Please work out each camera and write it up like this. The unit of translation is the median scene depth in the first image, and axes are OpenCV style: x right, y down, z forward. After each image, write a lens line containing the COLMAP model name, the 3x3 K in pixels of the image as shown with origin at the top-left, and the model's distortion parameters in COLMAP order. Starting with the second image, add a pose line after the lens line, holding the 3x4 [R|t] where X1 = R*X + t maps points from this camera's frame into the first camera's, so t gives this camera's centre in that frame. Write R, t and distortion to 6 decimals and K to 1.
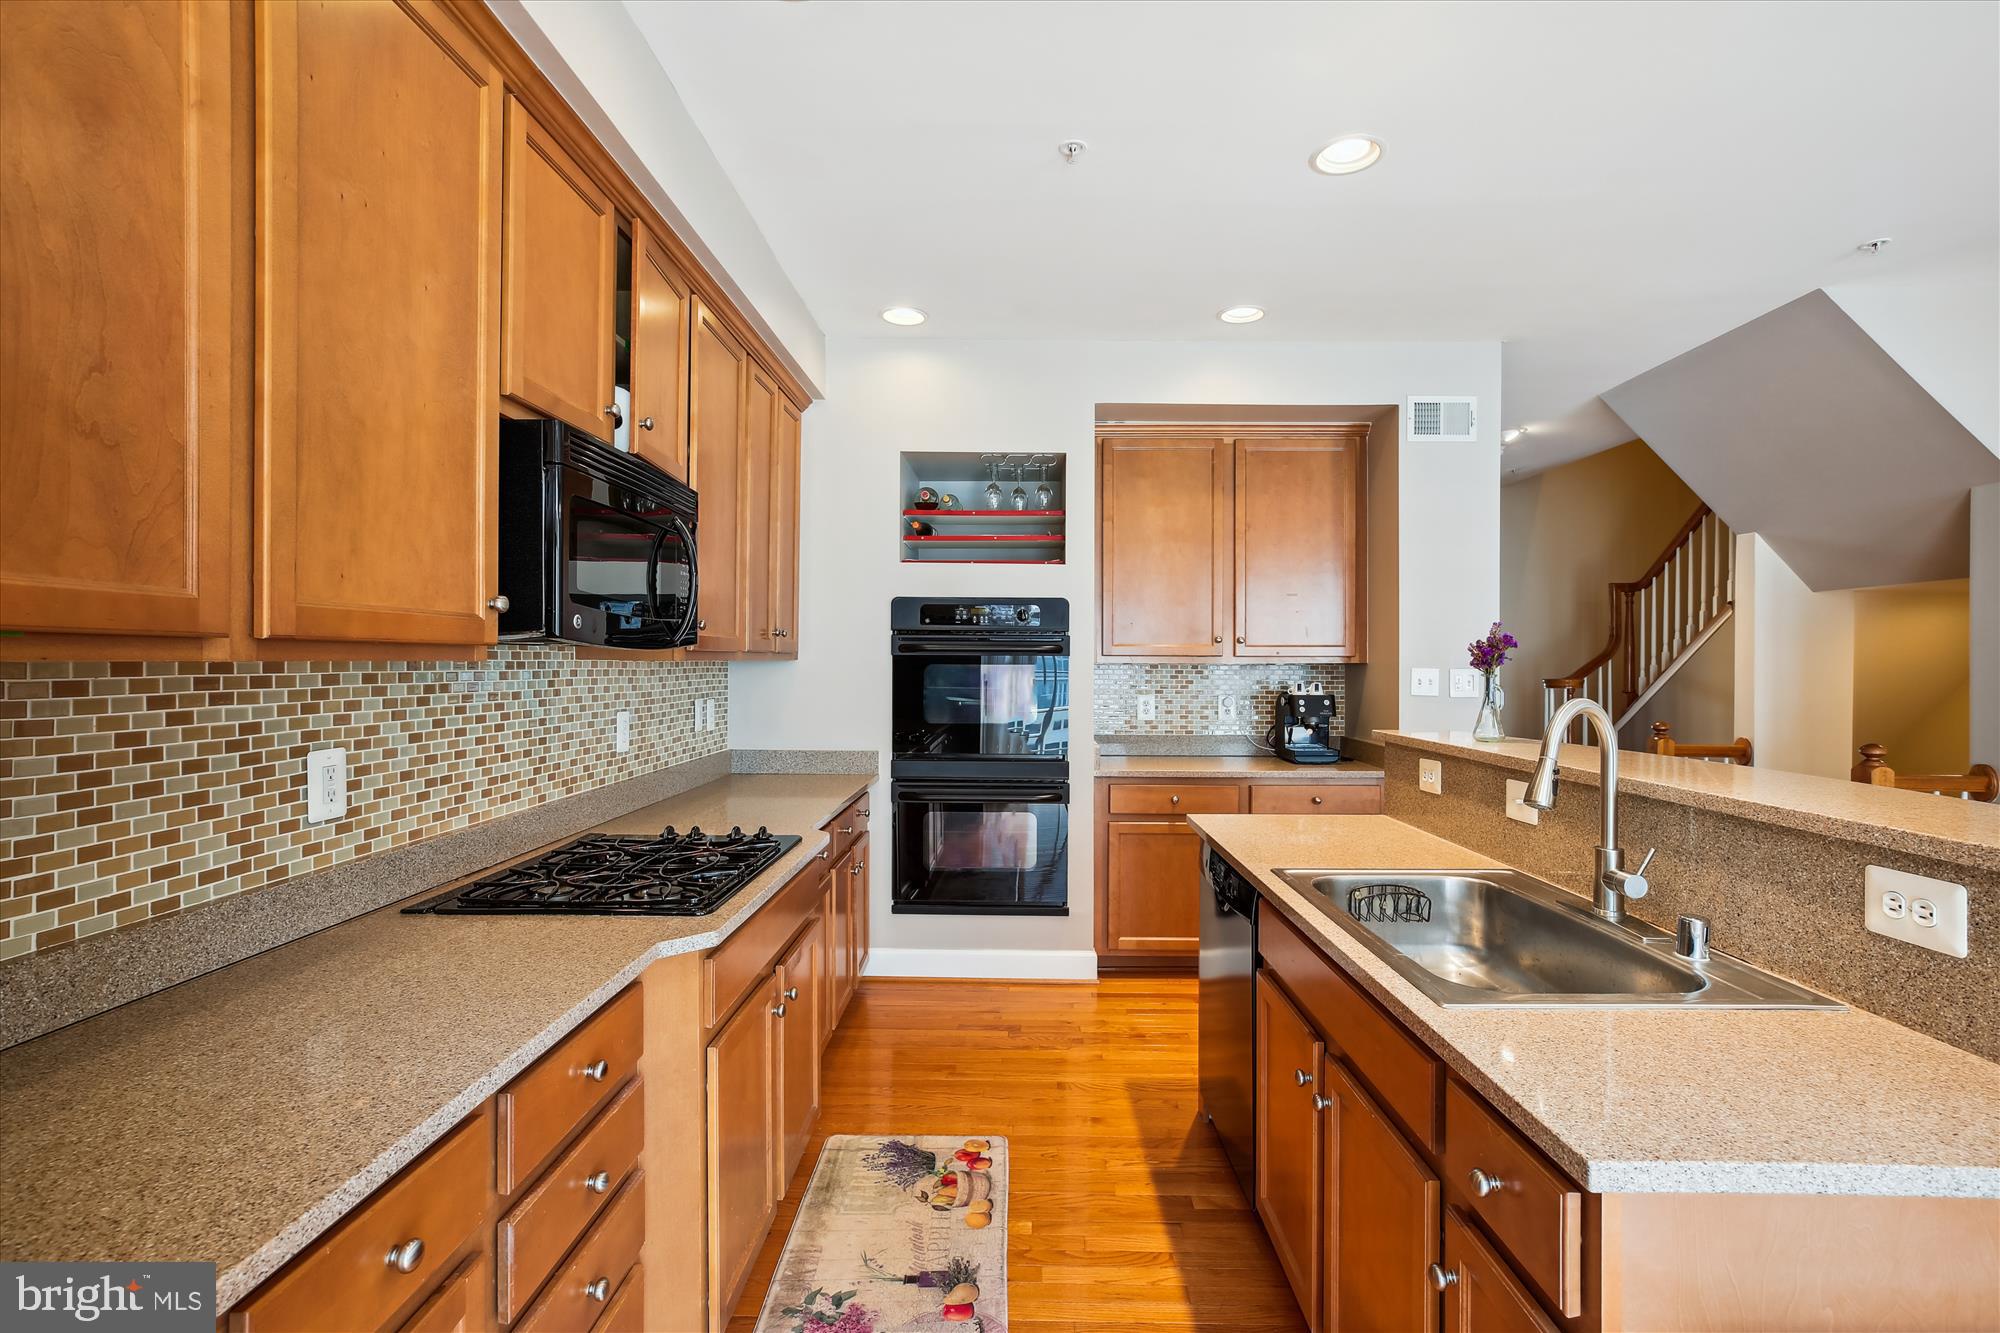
lens RADIAL K [[916.0, 0, 1009.3], [0, 916.0, 664.9], [0, 0, 1]] dist [-0.002181, 0.001355]
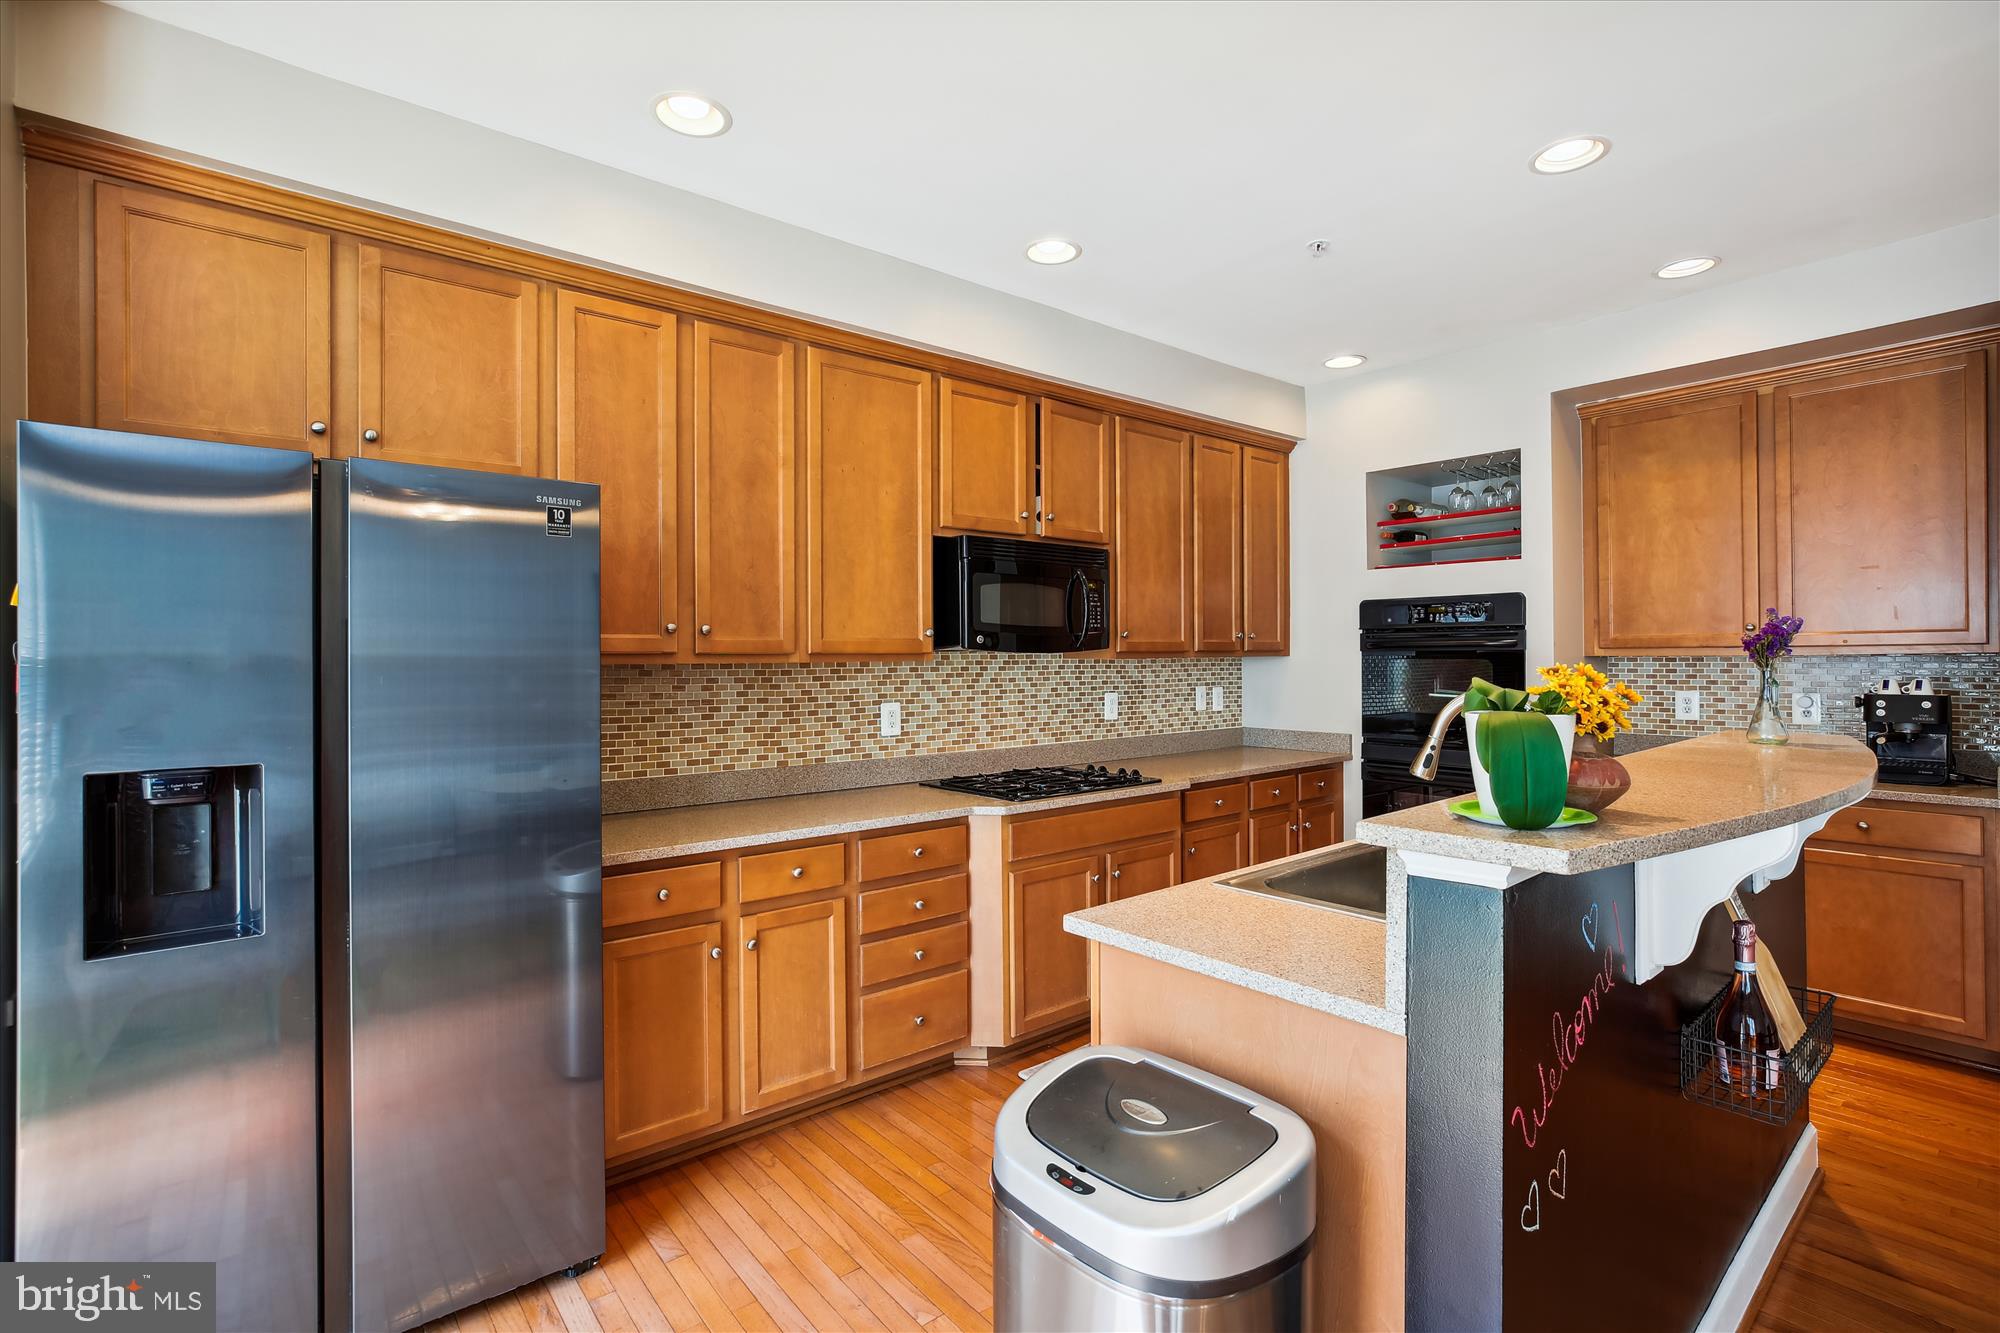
lens RADIAL K [[926.0, 0, 995.7], [0, 926.0, 664.8], [0, 0, 1]] dist [-0.035728, 0.014513]
pose [[0.646721, -0.002780, -0.762722, 1.014723], [0.007457, 0.999969, 0.002679, -0.000230], [0.762690, -0.007420, 0.646721, -0.202297]]
